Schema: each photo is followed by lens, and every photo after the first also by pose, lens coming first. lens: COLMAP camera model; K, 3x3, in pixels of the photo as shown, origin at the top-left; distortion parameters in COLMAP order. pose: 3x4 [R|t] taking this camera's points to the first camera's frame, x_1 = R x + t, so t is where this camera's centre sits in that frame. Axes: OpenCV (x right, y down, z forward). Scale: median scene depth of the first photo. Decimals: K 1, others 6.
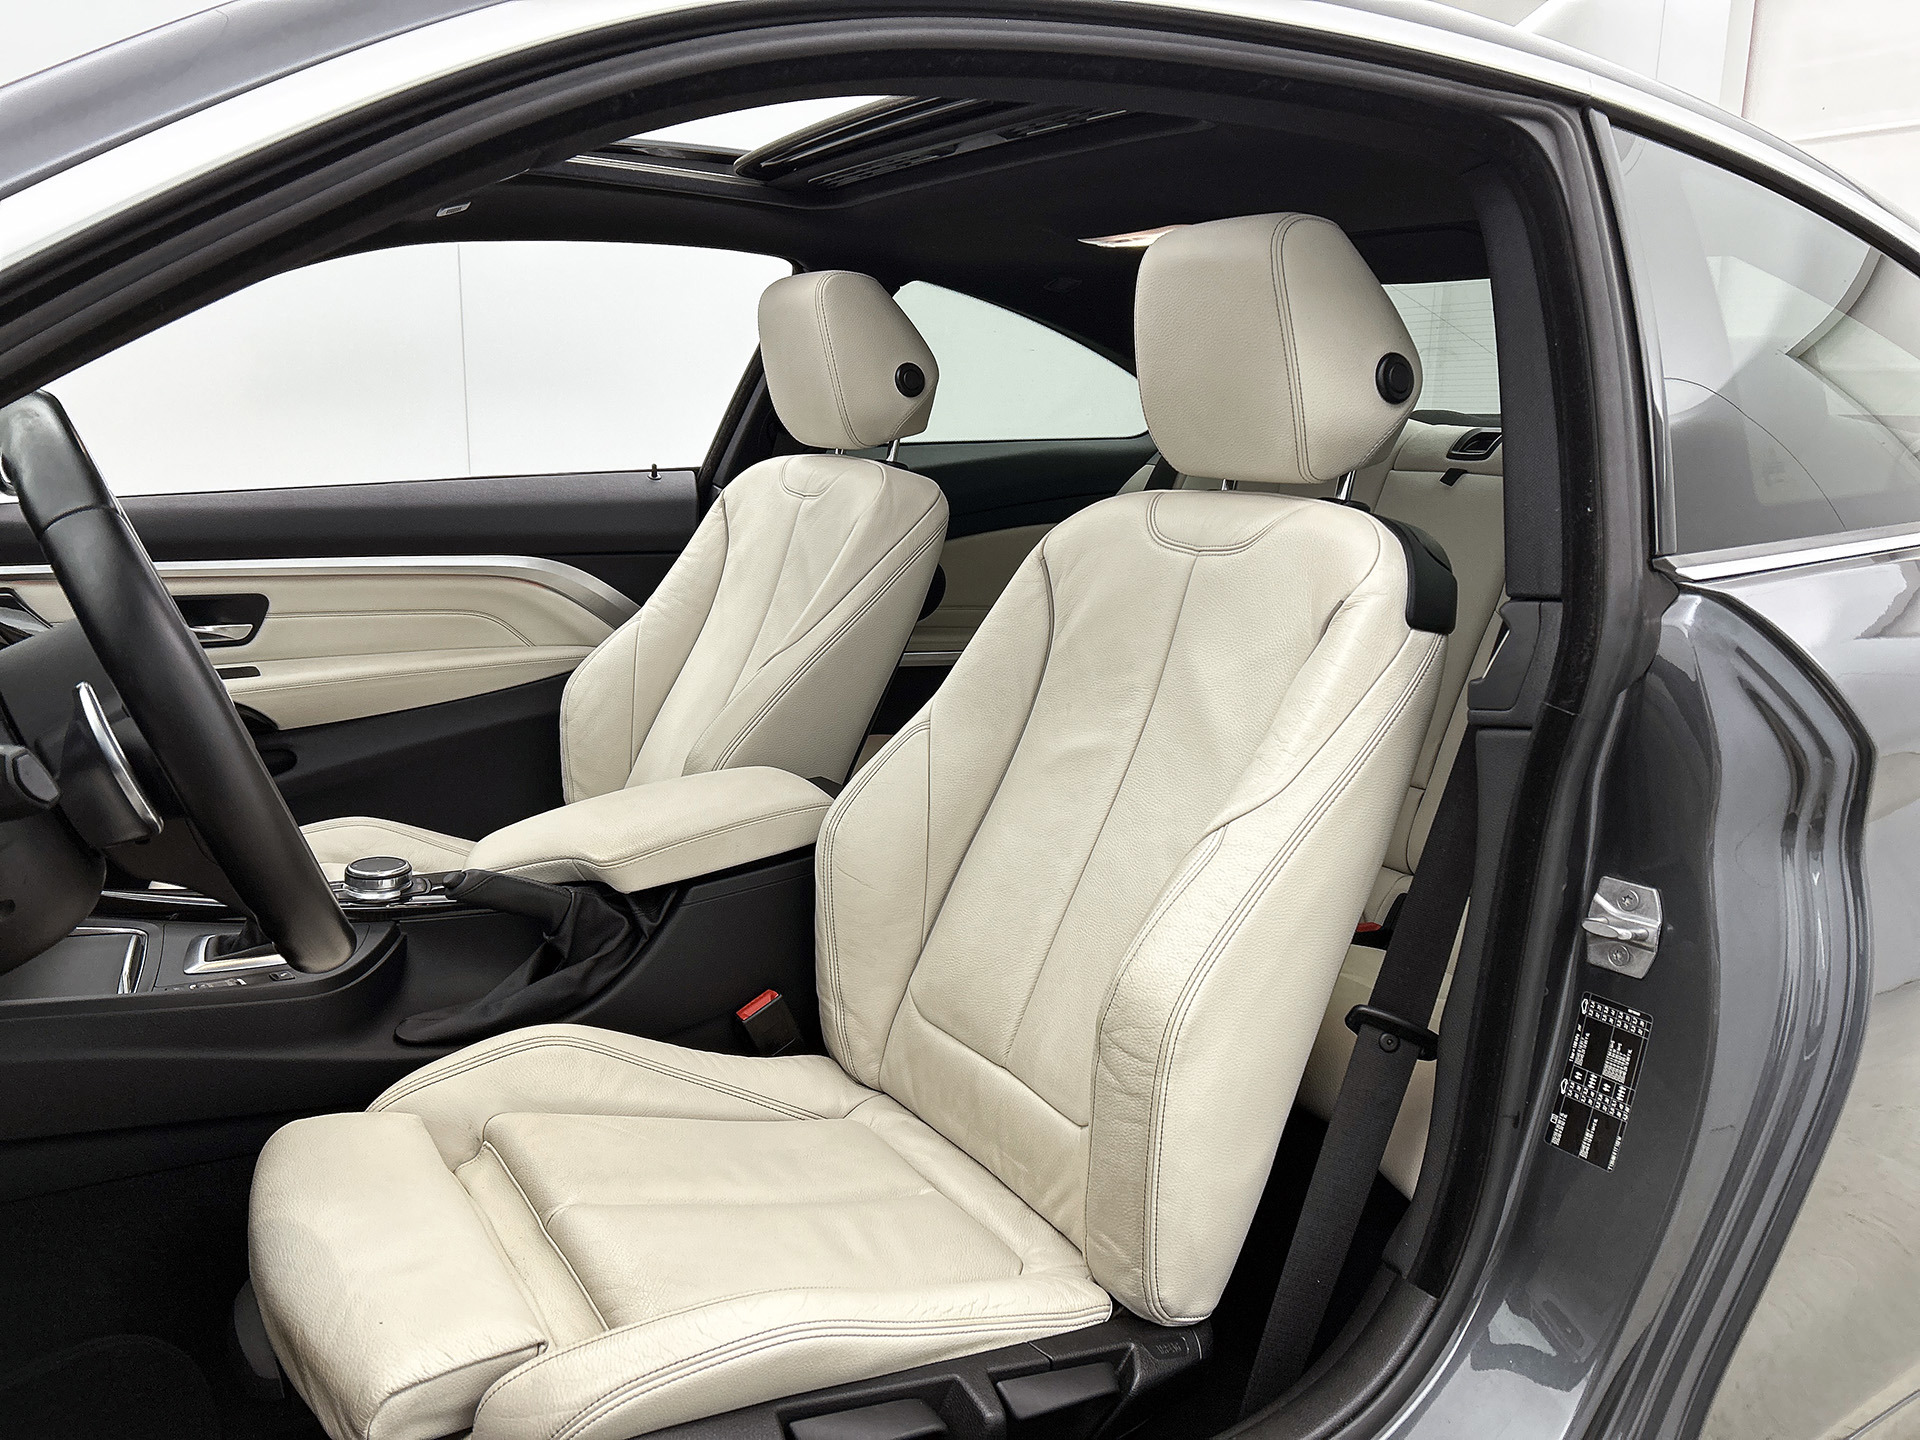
lens RADIAL K [[1432.9, 0, 960.0], [0, 1432.9, 720.0], [0, 0, 1]] dist [0.052334, -0.088985]
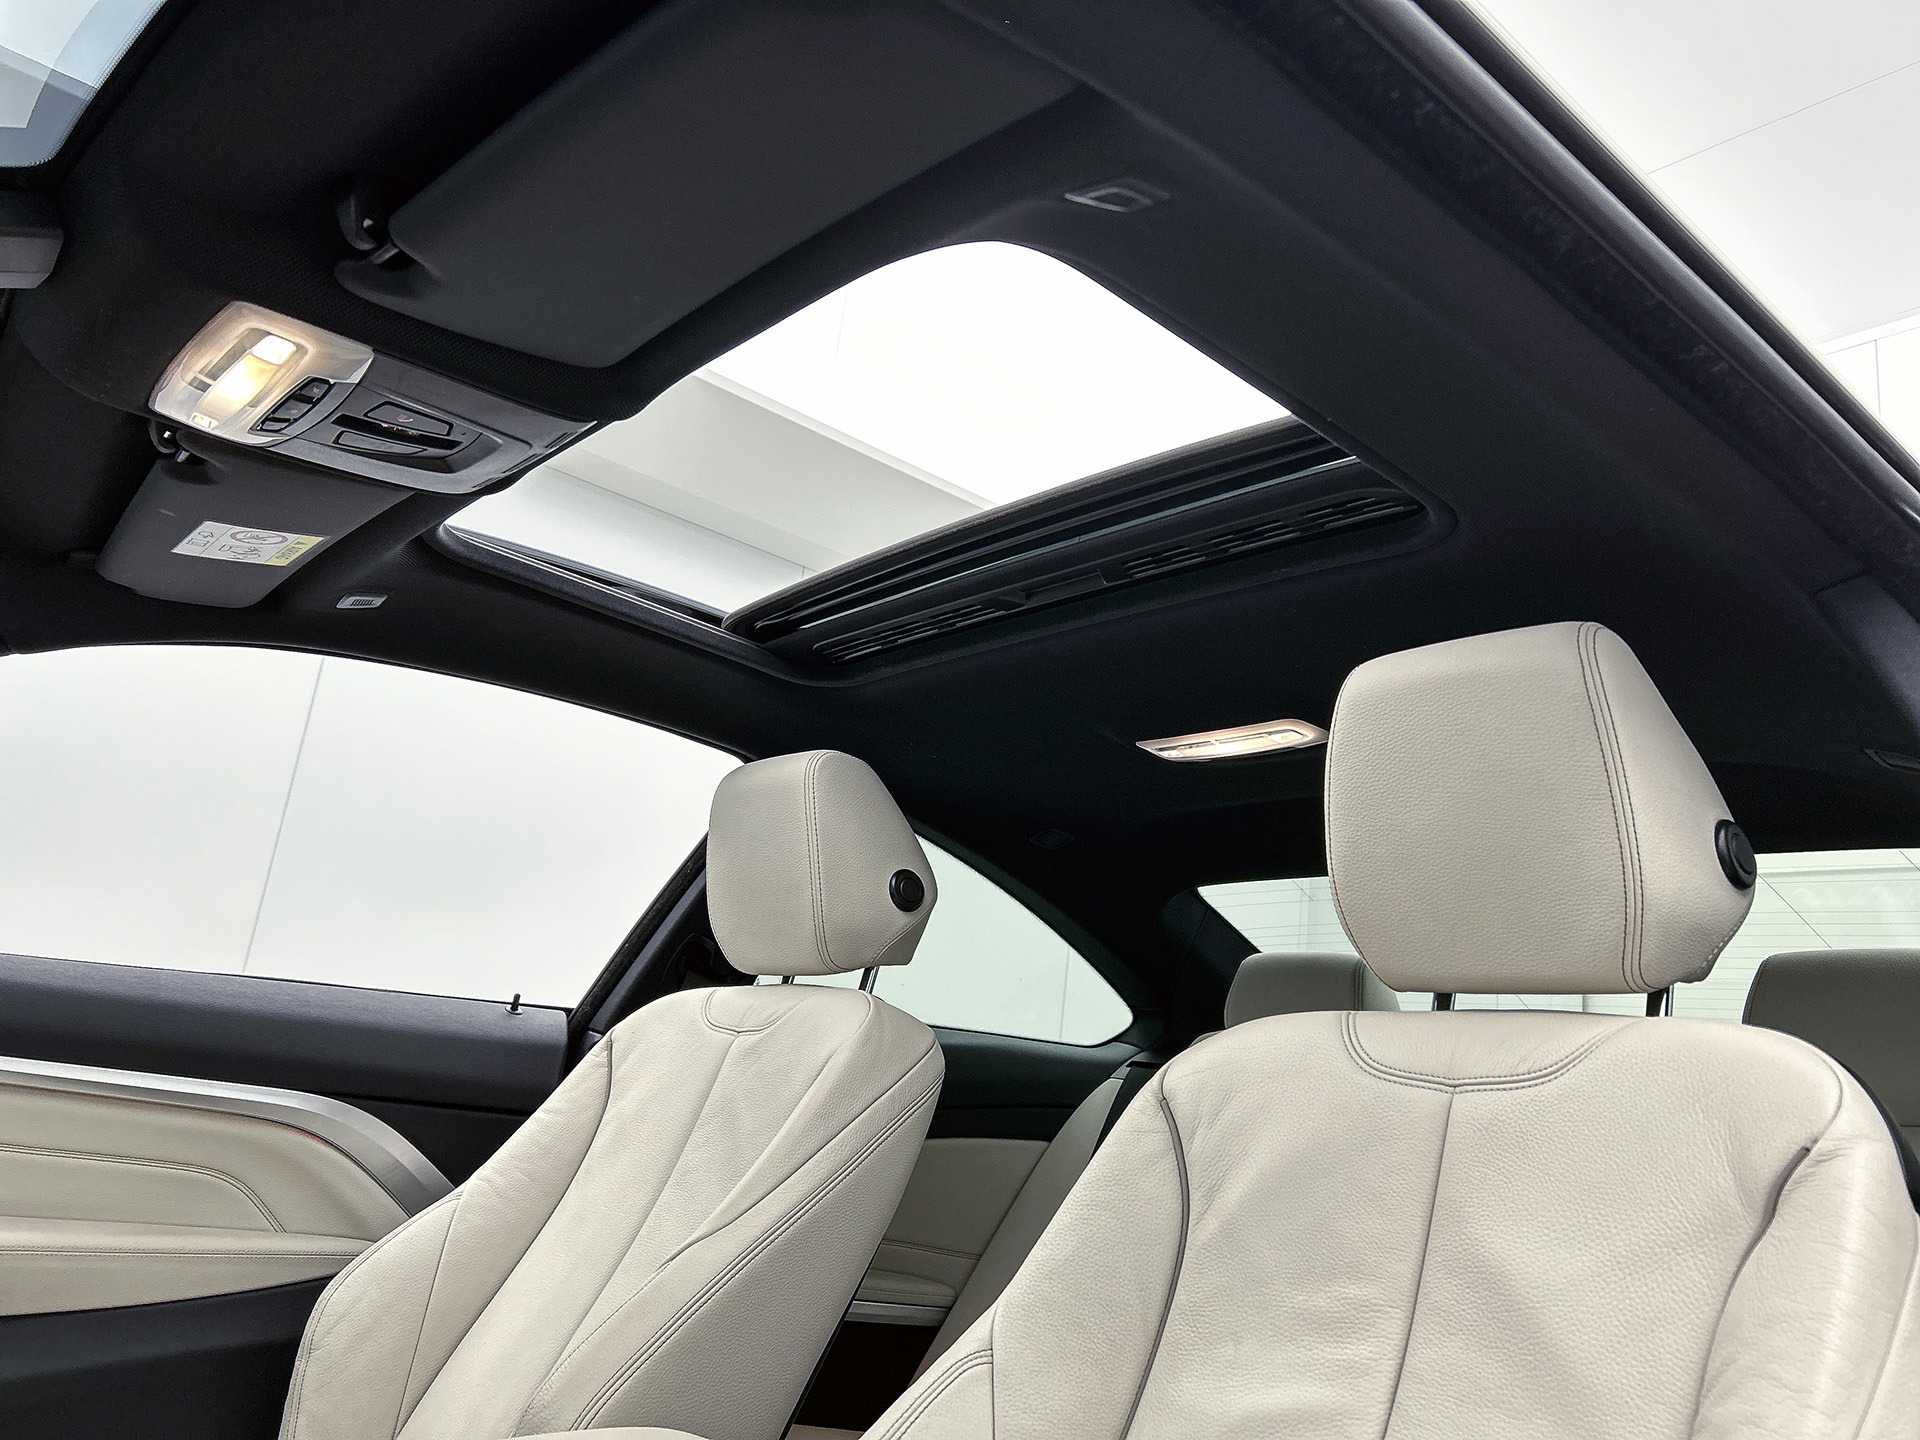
lens RADIAL K [[1432.9, 0, 960.0], [0, 1432.9, 720.0], [0, 0, 1]] dist [0.052334, -0.088985]
pose [[0.984881, 0.130056, 0.114435, -0.099289], [-0.063450, 0.885496, -0.460294, 0.033119], [-0.161196, 0.446073, 0.880360, 0.255027]]
